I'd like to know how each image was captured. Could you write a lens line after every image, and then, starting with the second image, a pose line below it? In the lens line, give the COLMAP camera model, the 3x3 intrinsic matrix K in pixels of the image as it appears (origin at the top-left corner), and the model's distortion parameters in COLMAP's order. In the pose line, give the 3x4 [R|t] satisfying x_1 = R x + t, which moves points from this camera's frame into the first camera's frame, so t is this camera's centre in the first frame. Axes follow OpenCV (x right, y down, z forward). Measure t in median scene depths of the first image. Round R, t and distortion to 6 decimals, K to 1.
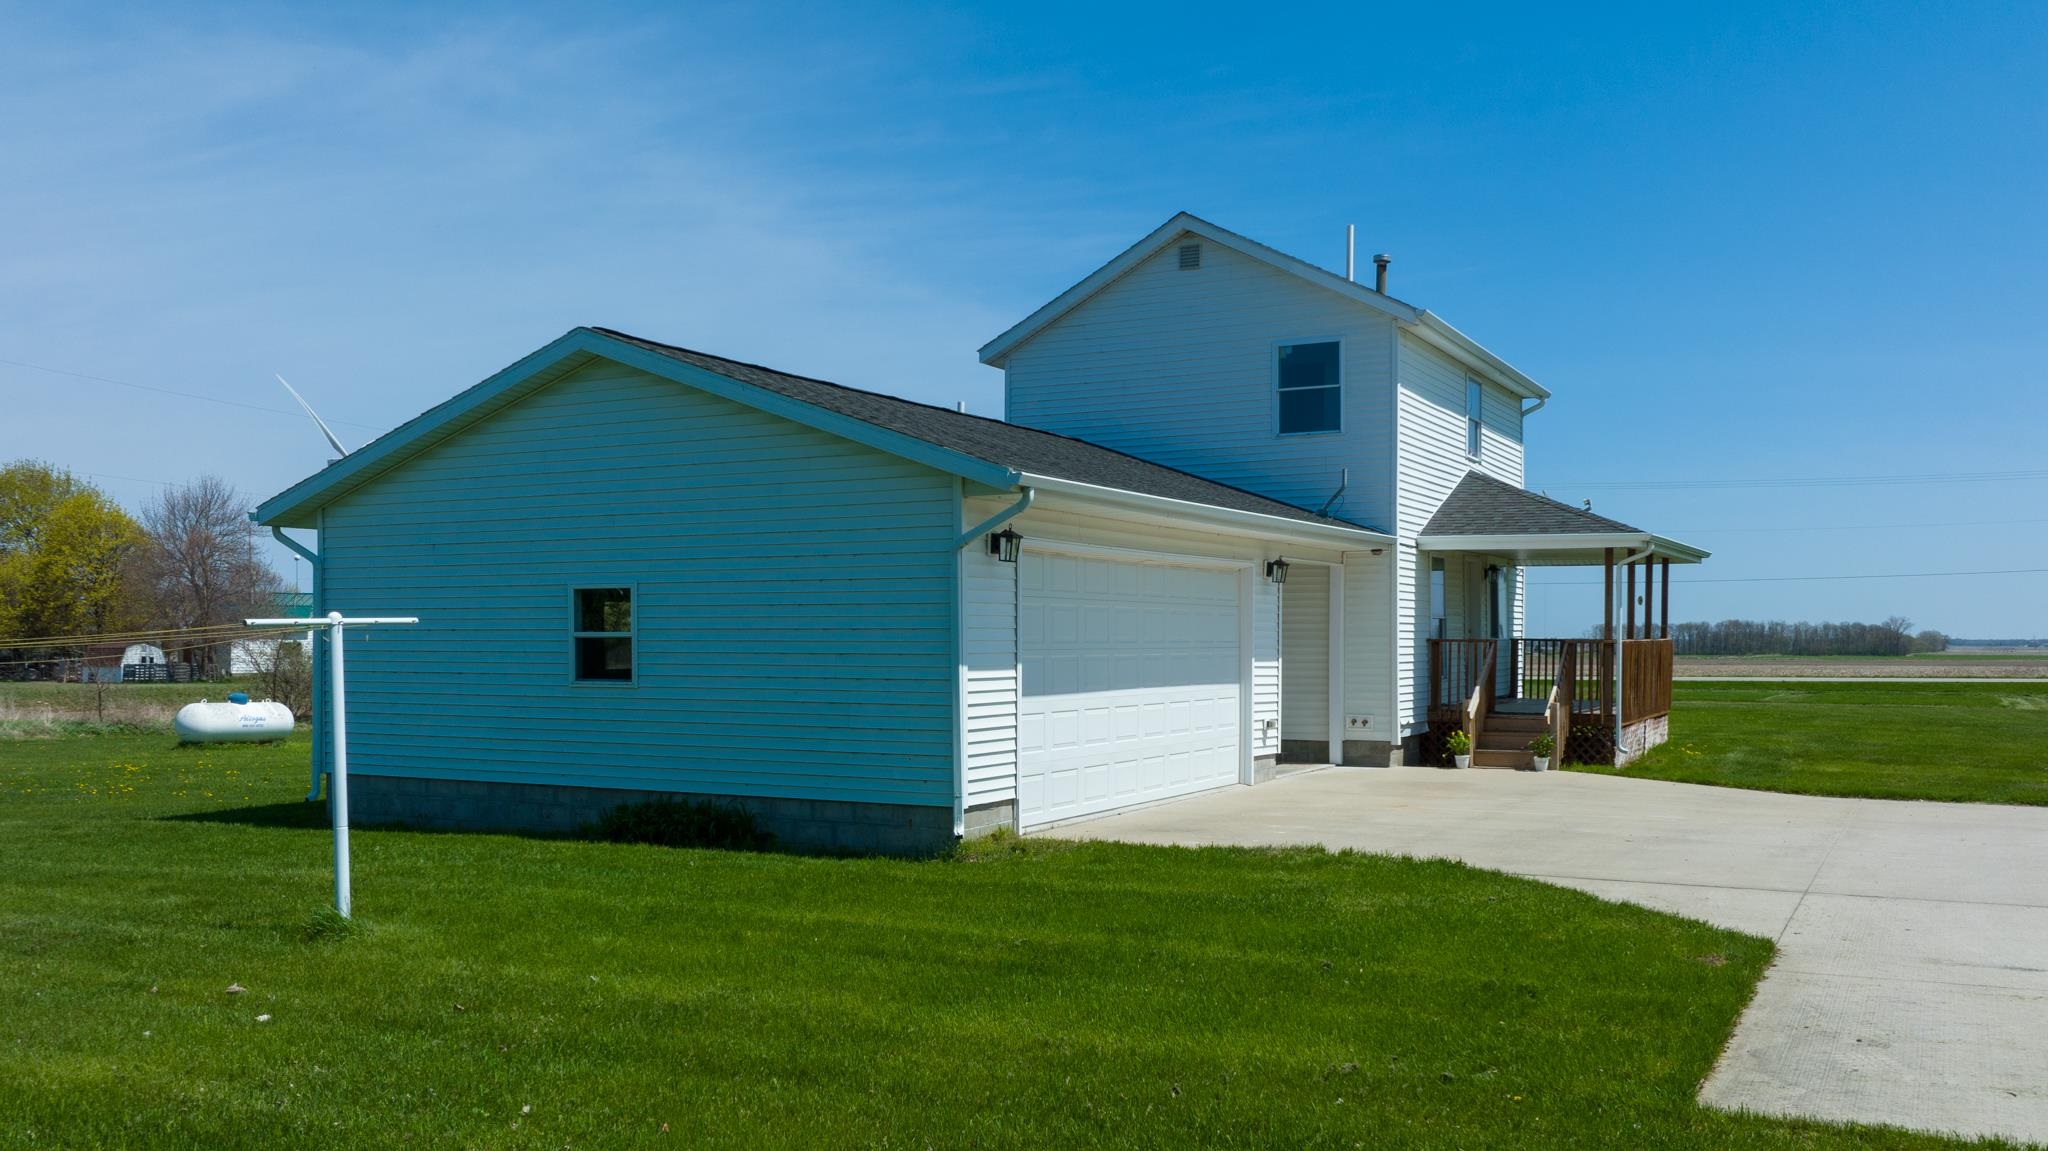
lens RADIAL K [[1718.6, 0, 1017.9], [0, 1718.6, 686.3], [0, 0, 1]] dist [-0.005518, -0.000618]
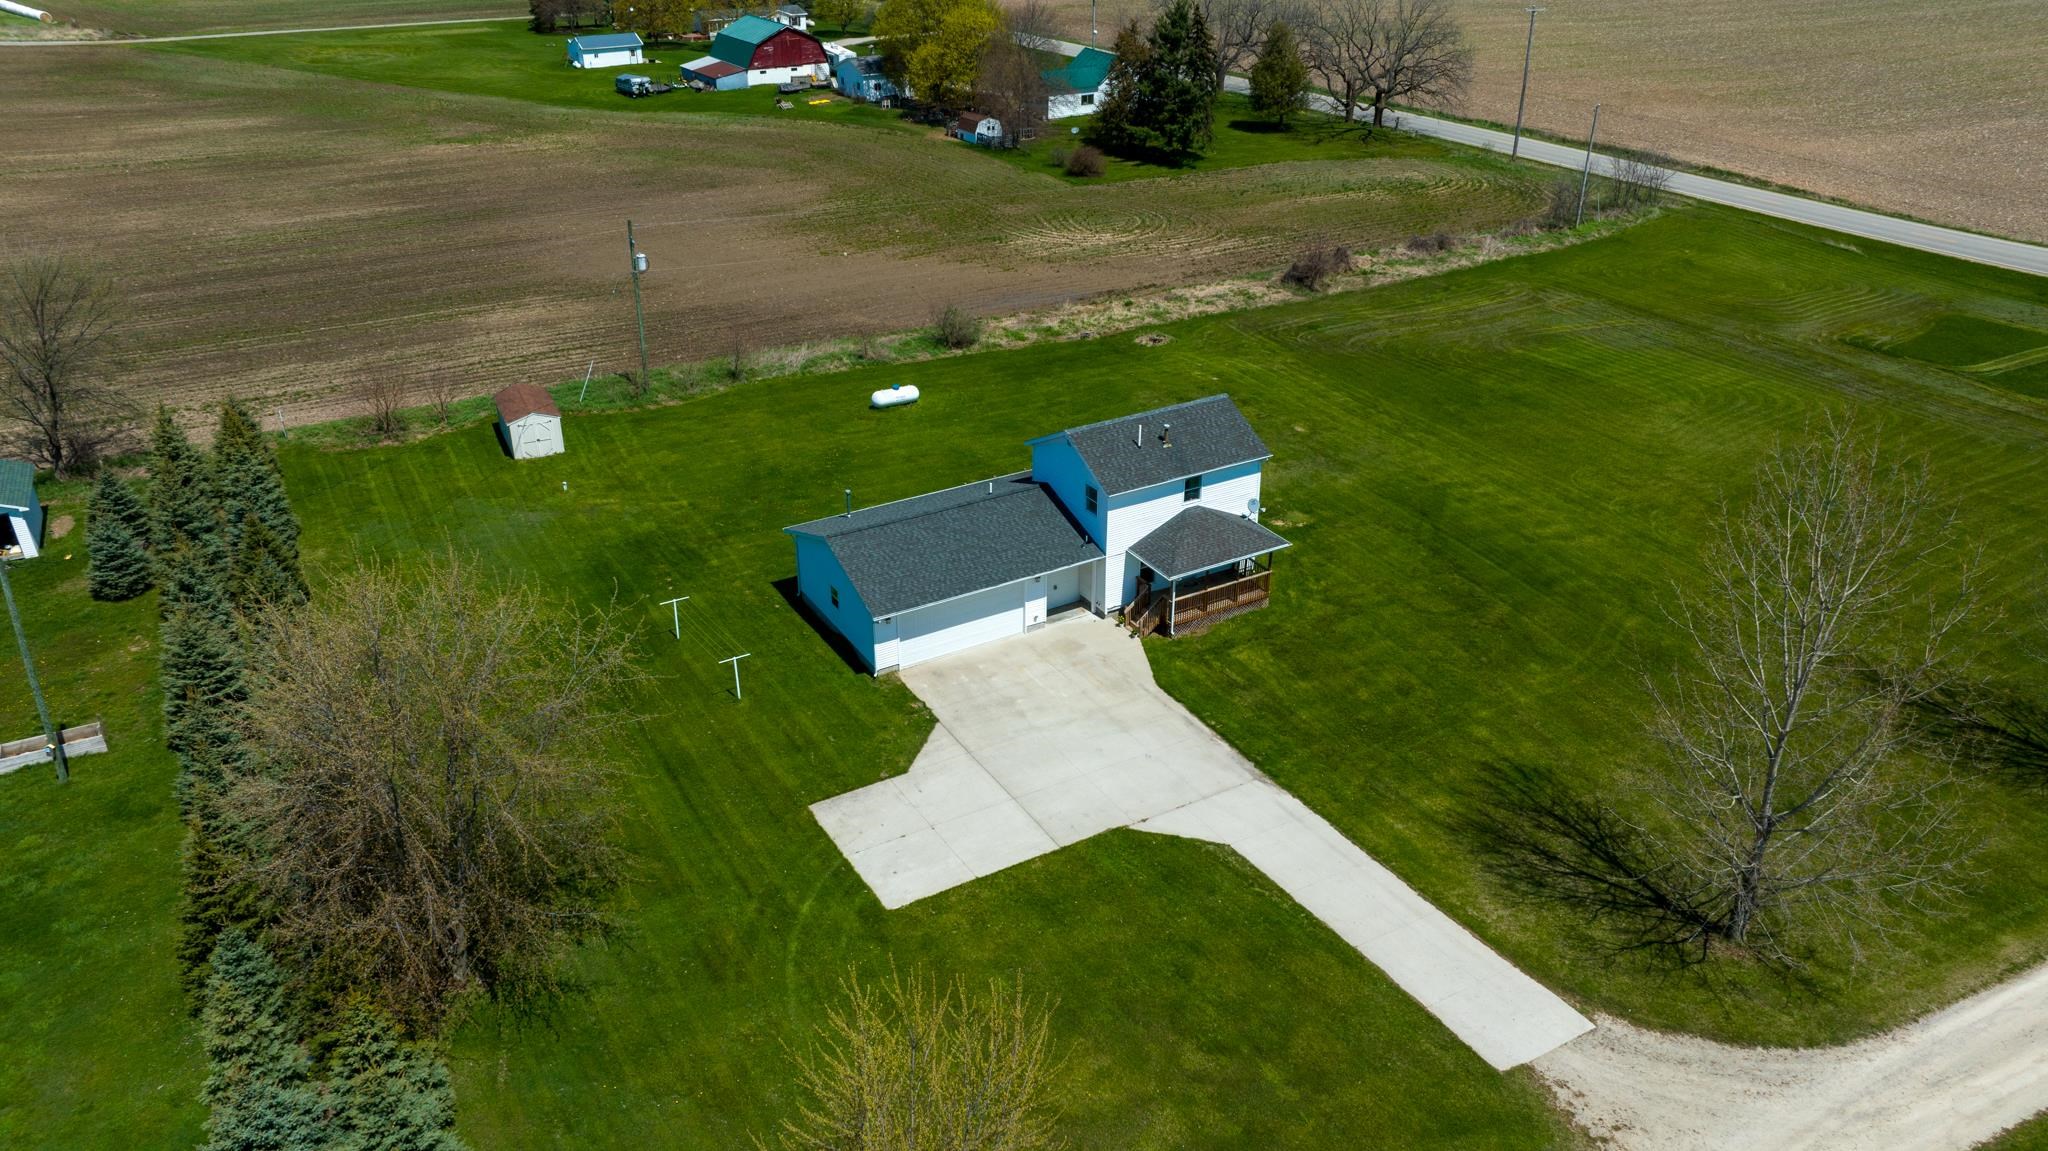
lens RADIAL K [[1460.0, 0, 1024.0], [0, 1460.0, 575.5], [0, 0, 1]] dist [-0.018621, 0.000139]
pose [[0.854414, 0.244375, -0.458539, 1.294029], [-0.020998, 0.898015, 0.439464, -1.194325], [0.519168, -0.365856, 0.772408, -1.110776]]
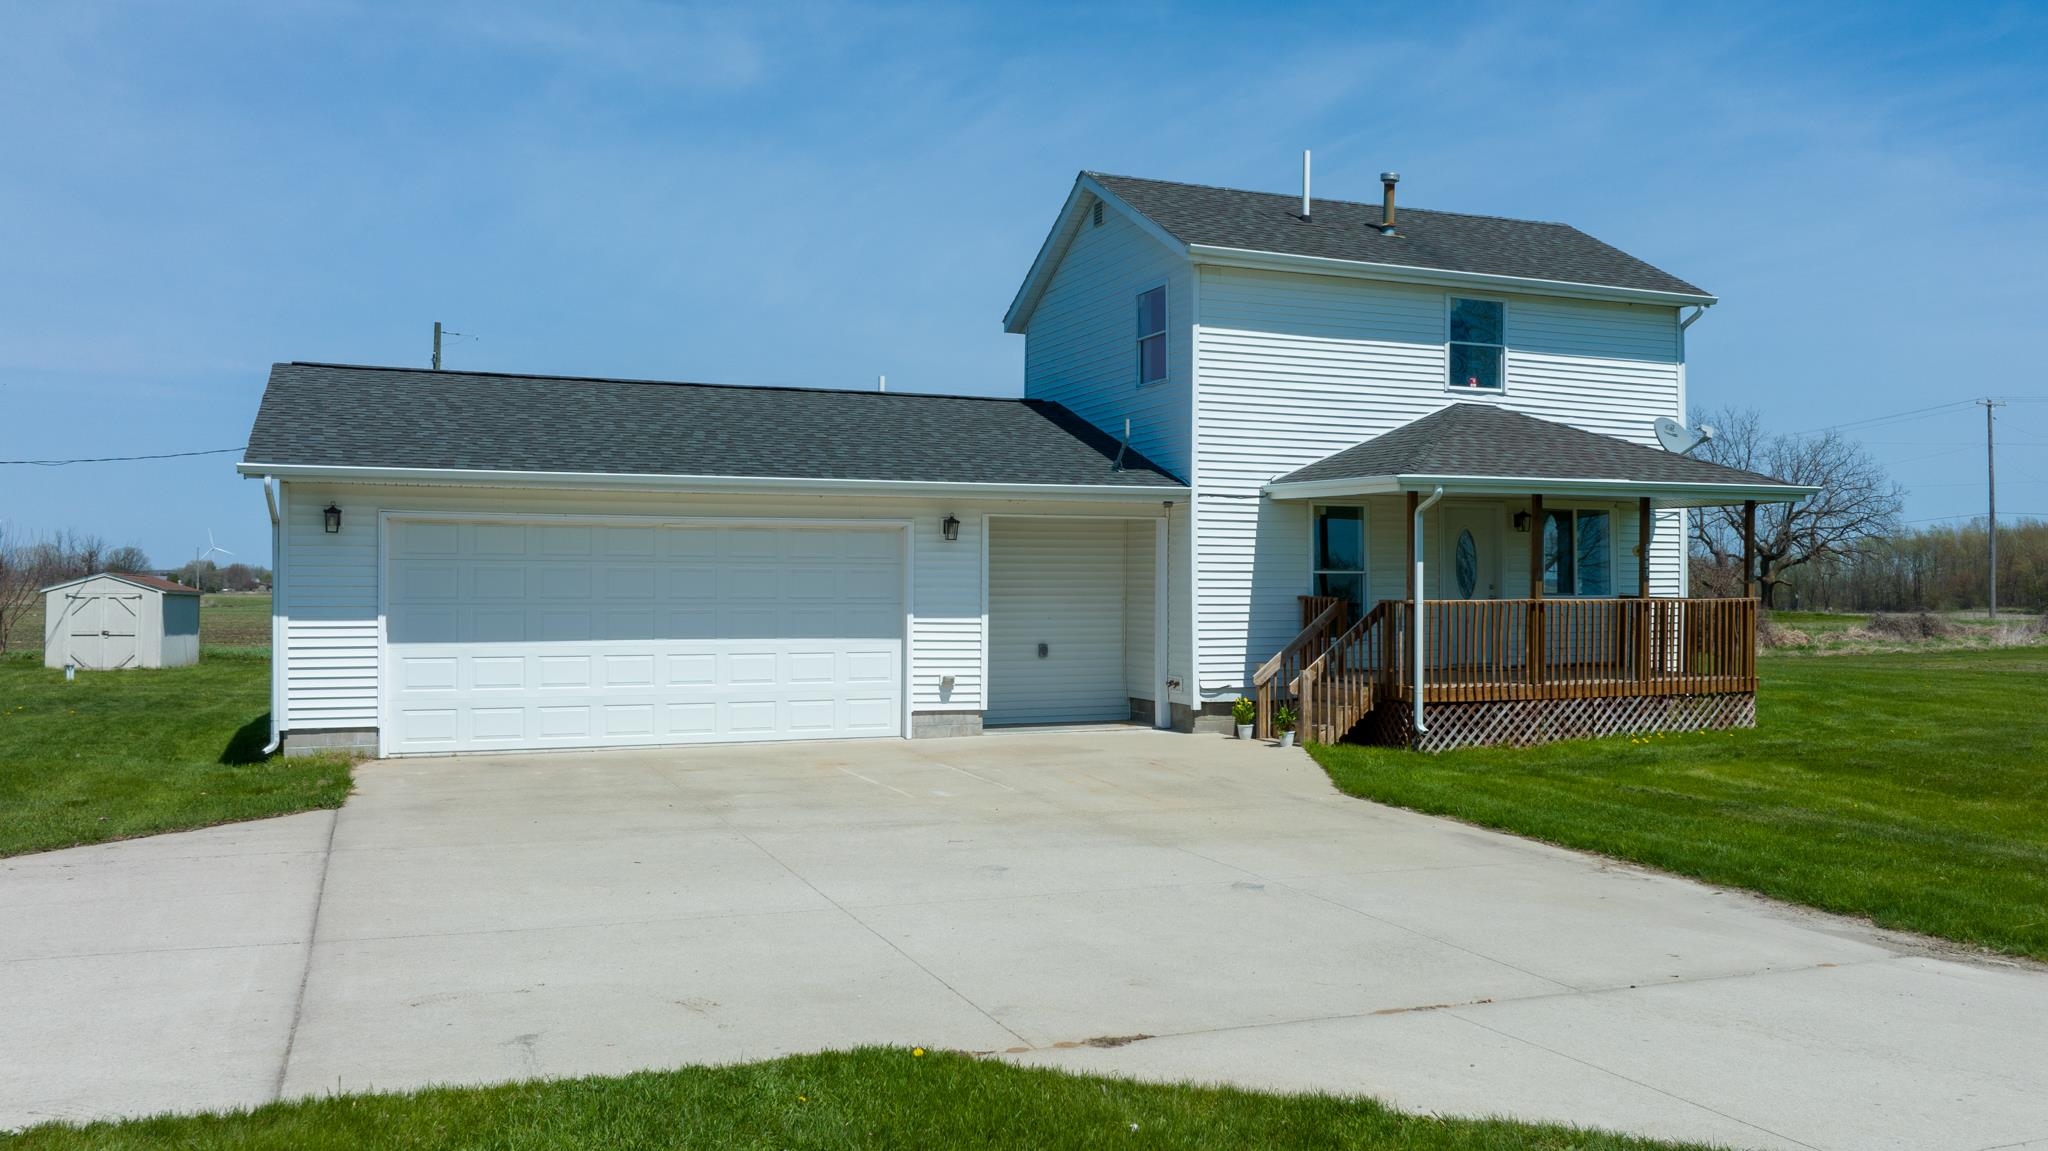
lens RADIAL K [[1669.3, 0, 1133.4], [0, 1669.3, 577.2], [0, 0, 1]] dist [-0.009208, -0.004201]
pose [[0.790503, 0.002349, -0.612454, 0.743054], [-0.021590, 0.999478, -0.024033, -0.015260], [0.612078, 0.032221, 0.790141, 0.259861]]
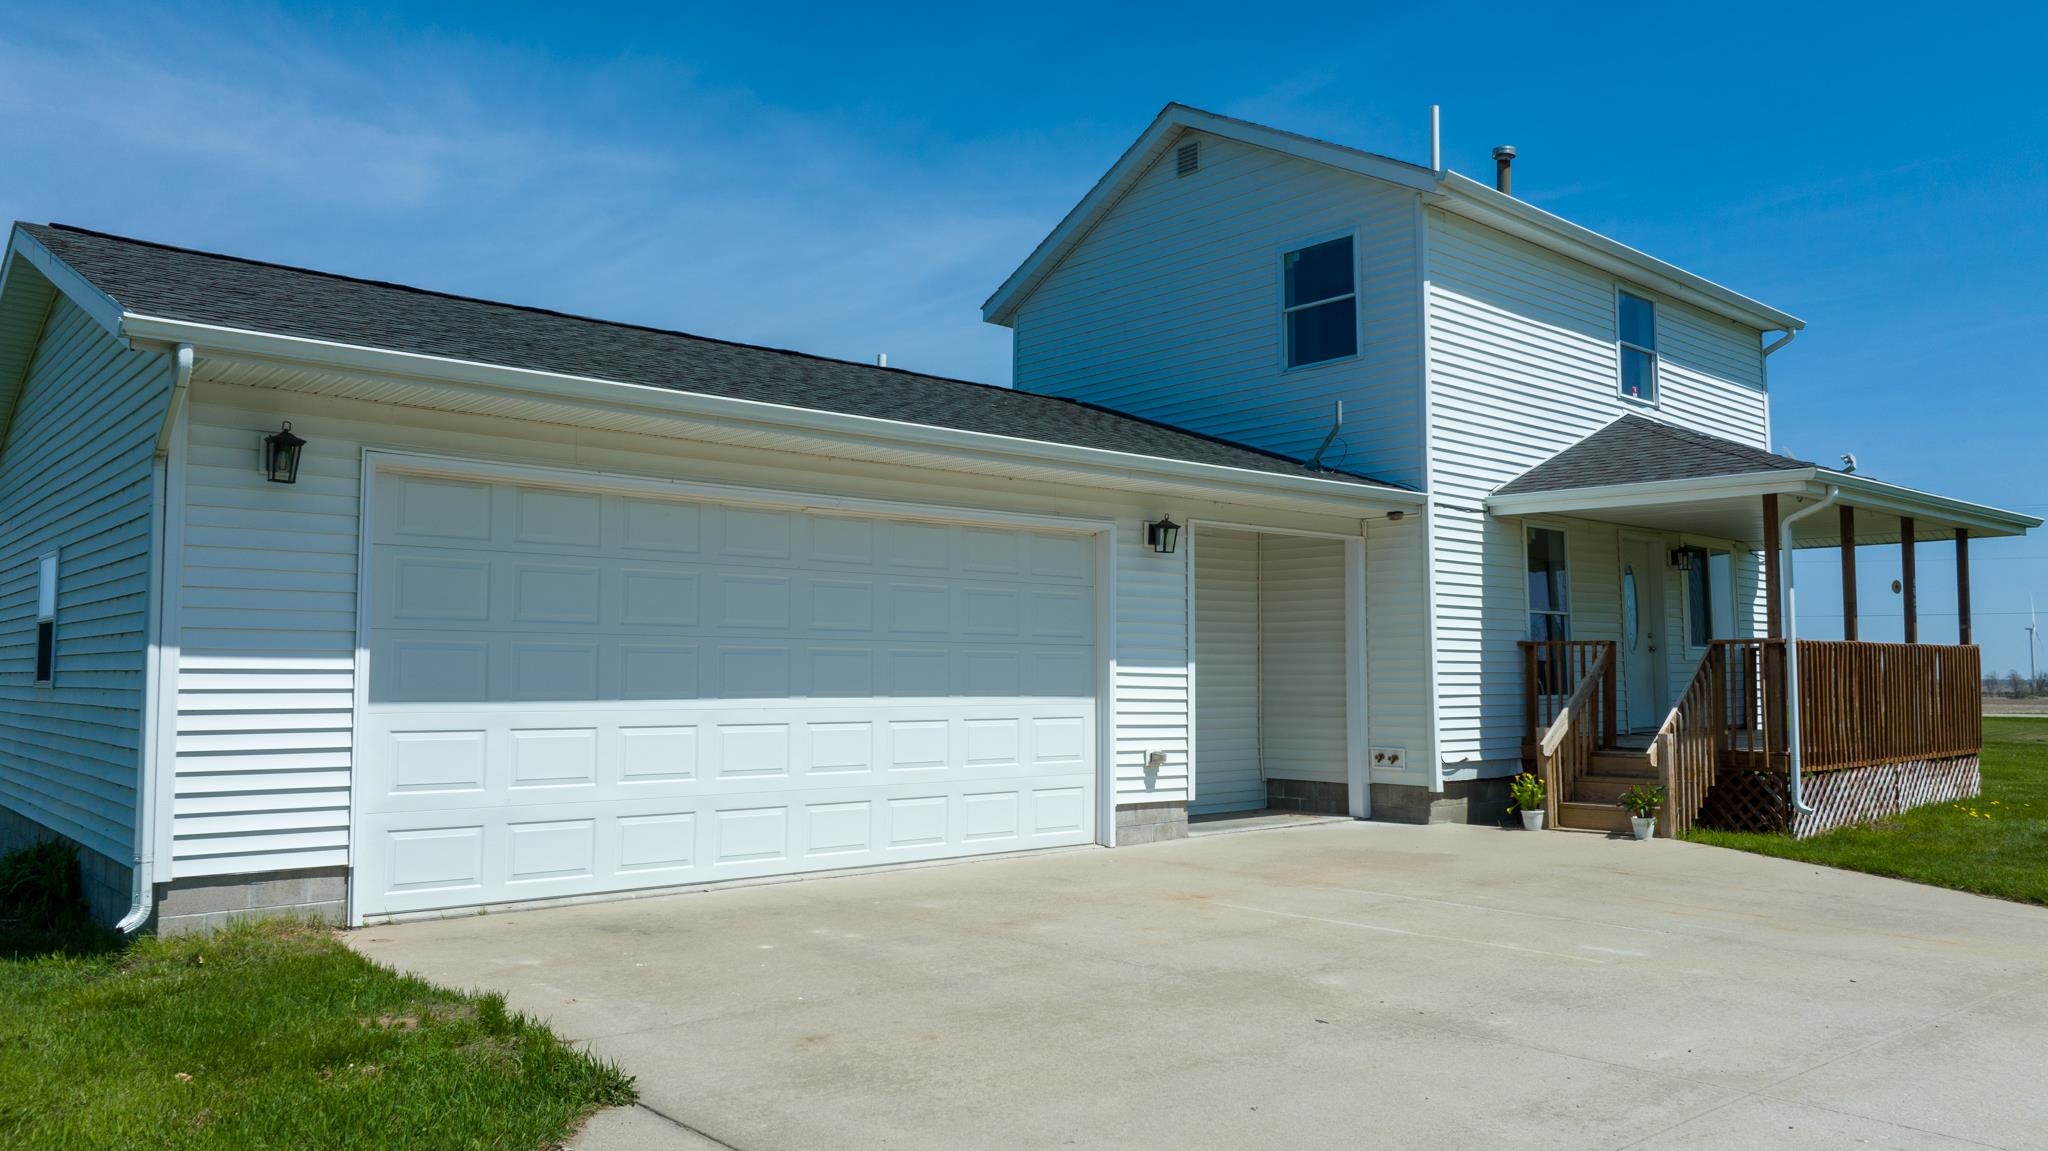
lens RADIAL K [[1460.0, 0, 1024.0], [0, 1460.0, 575.5], [0, 0, 1]] dist [-0.018621, 0.000139]
pose [[0.935996, -0.022679, -0.351279, 0.271215], [-0.011769, 0.995349, -0.095618, 0.005264], [0.351813, 0.093632, 0.931376, 0.384054]]
